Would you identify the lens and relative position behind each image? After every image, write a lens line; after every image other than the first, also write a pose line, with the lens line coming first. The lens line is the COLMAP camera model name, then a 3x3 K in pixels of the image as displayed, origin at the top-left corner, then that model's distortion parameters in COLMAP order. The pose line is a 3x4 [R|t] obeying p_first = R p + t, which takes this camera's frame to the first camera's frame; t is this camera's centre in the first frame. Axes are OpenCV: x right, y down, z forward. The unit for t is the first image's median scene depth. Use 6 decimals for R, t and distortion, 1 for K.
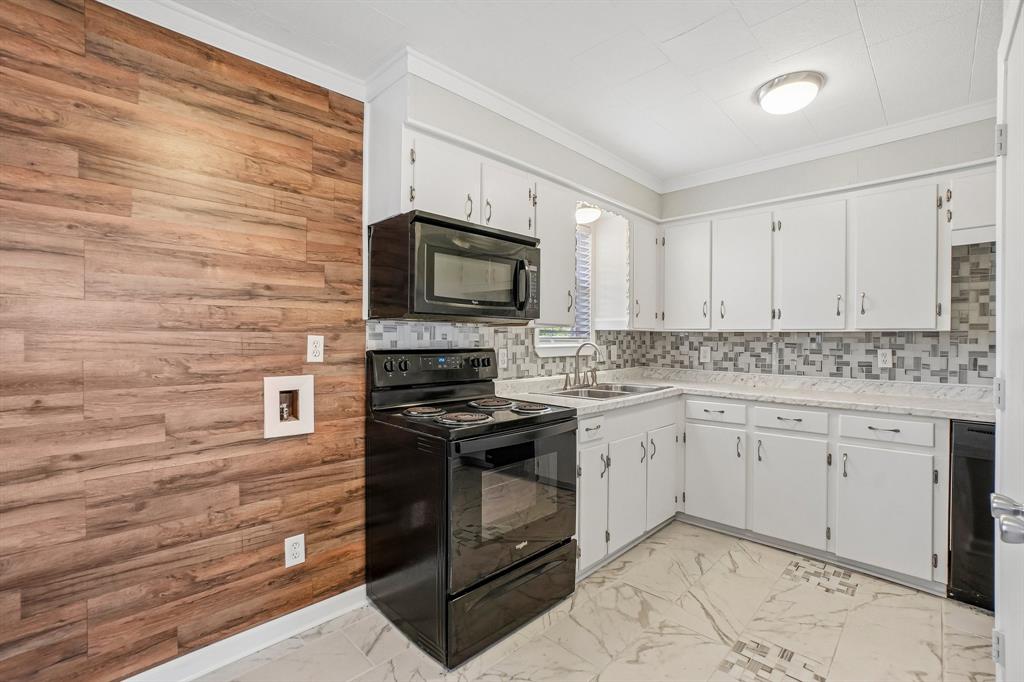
lens RADIAL K [[450.7, 0, 504.3], [0, 450.7, 340.9], [0, 0, 1]] dist [-0.064817, 0.022876]
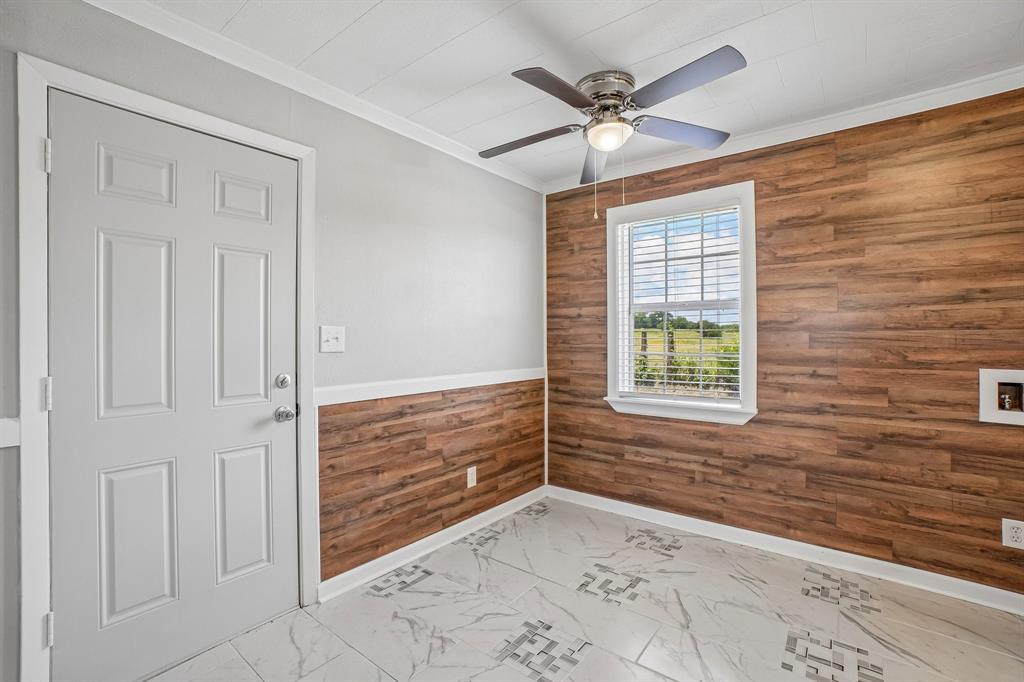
lens RADIAL K [[453.8, 0, 504.2], [0, 453.8, 337.6], [0, 0, 1]] dist [-0.063889, 0.023264]
pose [[0.120378, -0.000049, -0.992728, 0.351488], [-0.002584, 0.999997, -0.000363, 0.003318], [0.992725, 0.002609, 0.120377, -0.302115]]
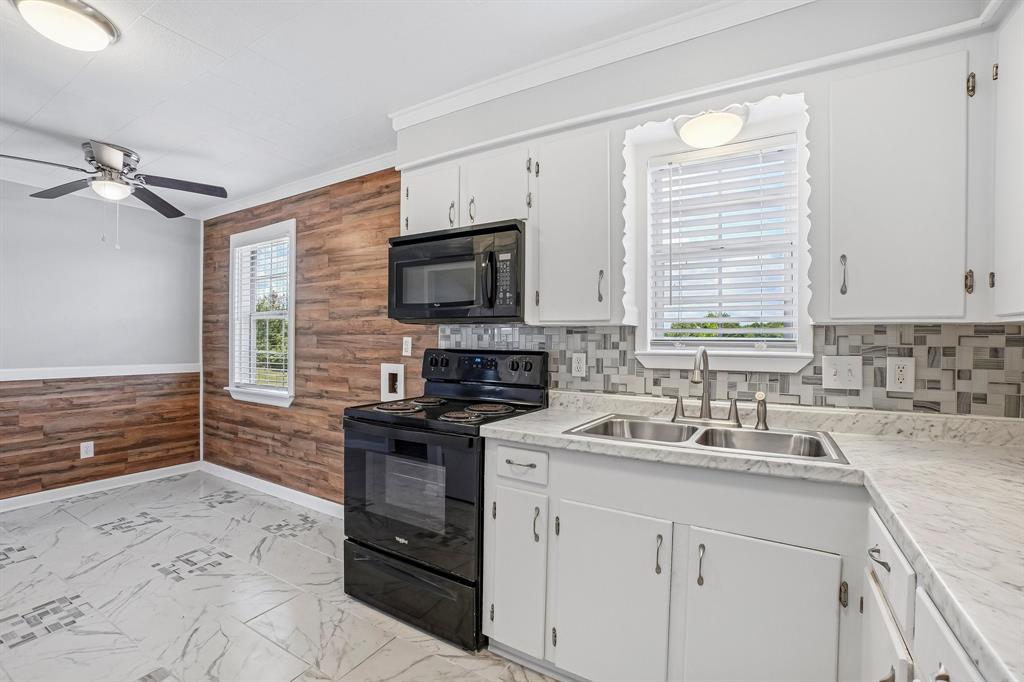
lens RADIAL K [[450.7, 0, 504.3], [0, 450.7, 340.9], [0, 0, 1]] dist [-0.064817, 0.022876]
pose [[0.248139, 0.000952, -0.968724, 0.917173], [-0.012955, 0.999913, -0.002335, -0.000821], [0.968638, 0.013129, 0.248130, 0.818634]]
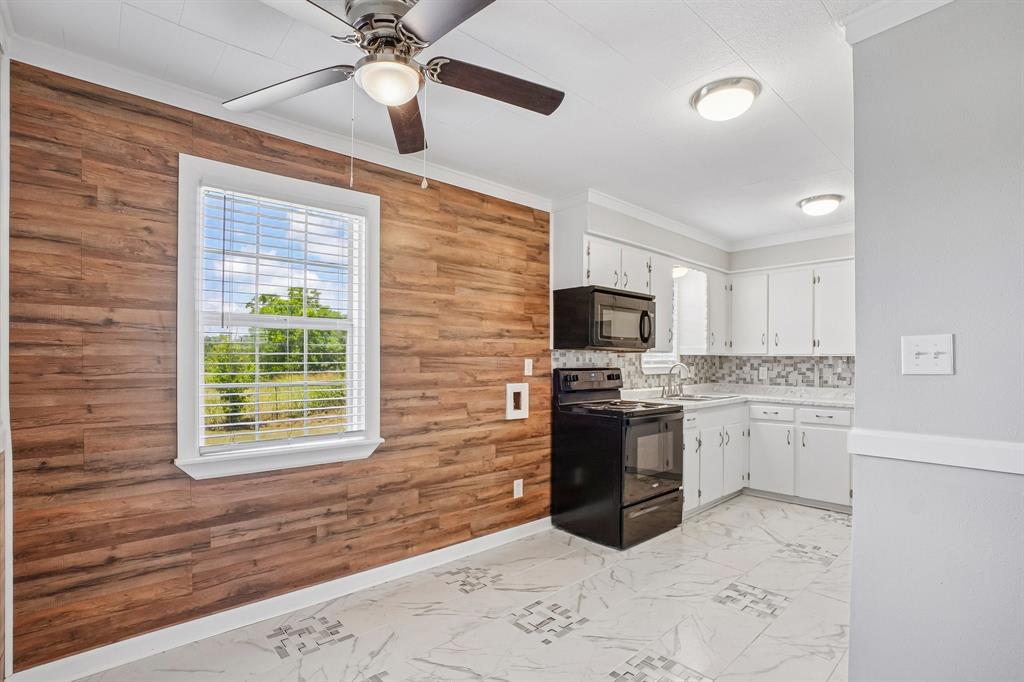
lens RADIAL K [[481.0, 0, 513.1], [0, 481.0, 362.6], [0, 0, 1]] dist [-0.068080, 0.023994]
pose [[0.998740, -0.000843, -0.050179, -0.339619], [0.000667, 0.999994, -0.003531, 0.005821], [0.050182, 0.003493, 0.998734, -0.677954]]
